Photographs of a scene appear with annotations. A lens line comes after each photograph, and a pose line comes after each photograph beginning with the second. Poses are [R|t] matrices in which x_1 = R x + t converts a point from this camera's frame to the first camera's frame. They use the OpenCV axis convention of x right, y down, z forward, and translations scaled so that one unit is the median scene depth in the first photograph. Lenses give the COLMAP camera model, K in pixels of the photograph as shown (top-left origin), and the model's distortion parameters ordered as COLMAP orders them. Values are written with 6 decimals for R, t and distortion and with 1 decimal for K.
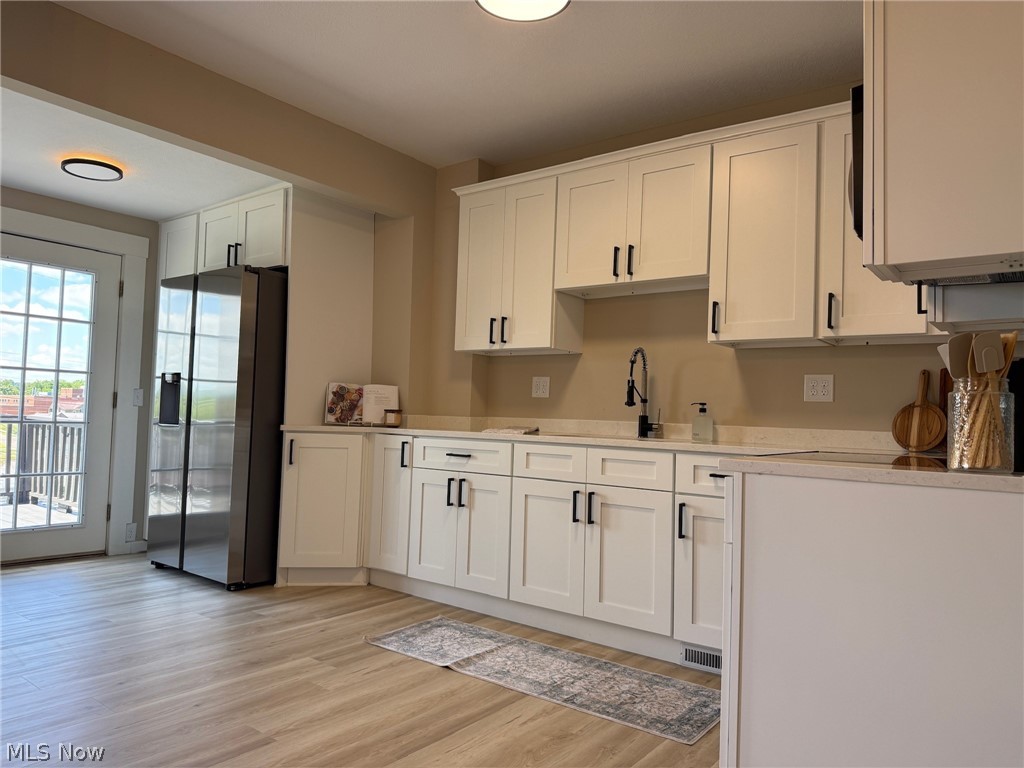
lens RADIAL K [[721.4, 0, 511.8], [0, 721.4, 380.3], [0, 0, 1]] dist [0.047138, -0.017197]
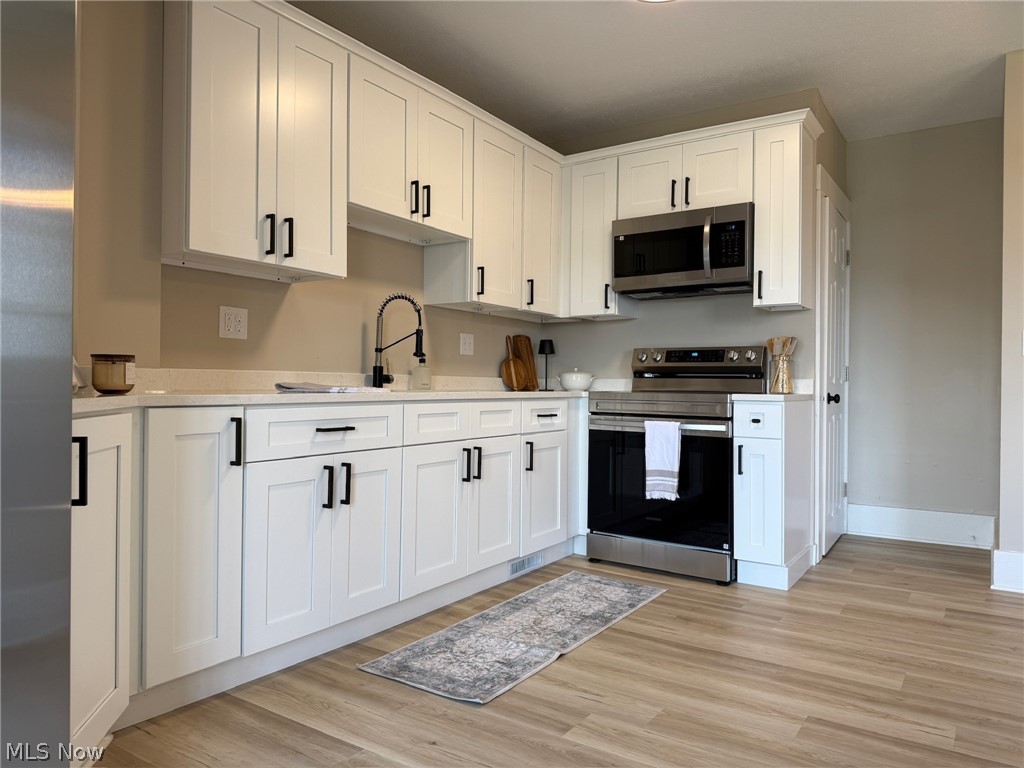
lens RADIAL K [[721.4, 0, 511.2], [0, 721.4, 387.3], [0, 0, 1]] dist [0.047138, -0.017197]
pose [[-0.055252, -0.042792, 0.997555, -0.859178], [-0.064334, 0.997158, 0.039212, 0.033864], [-0.996398, -0.062010, -0.057848, 1.019748]]
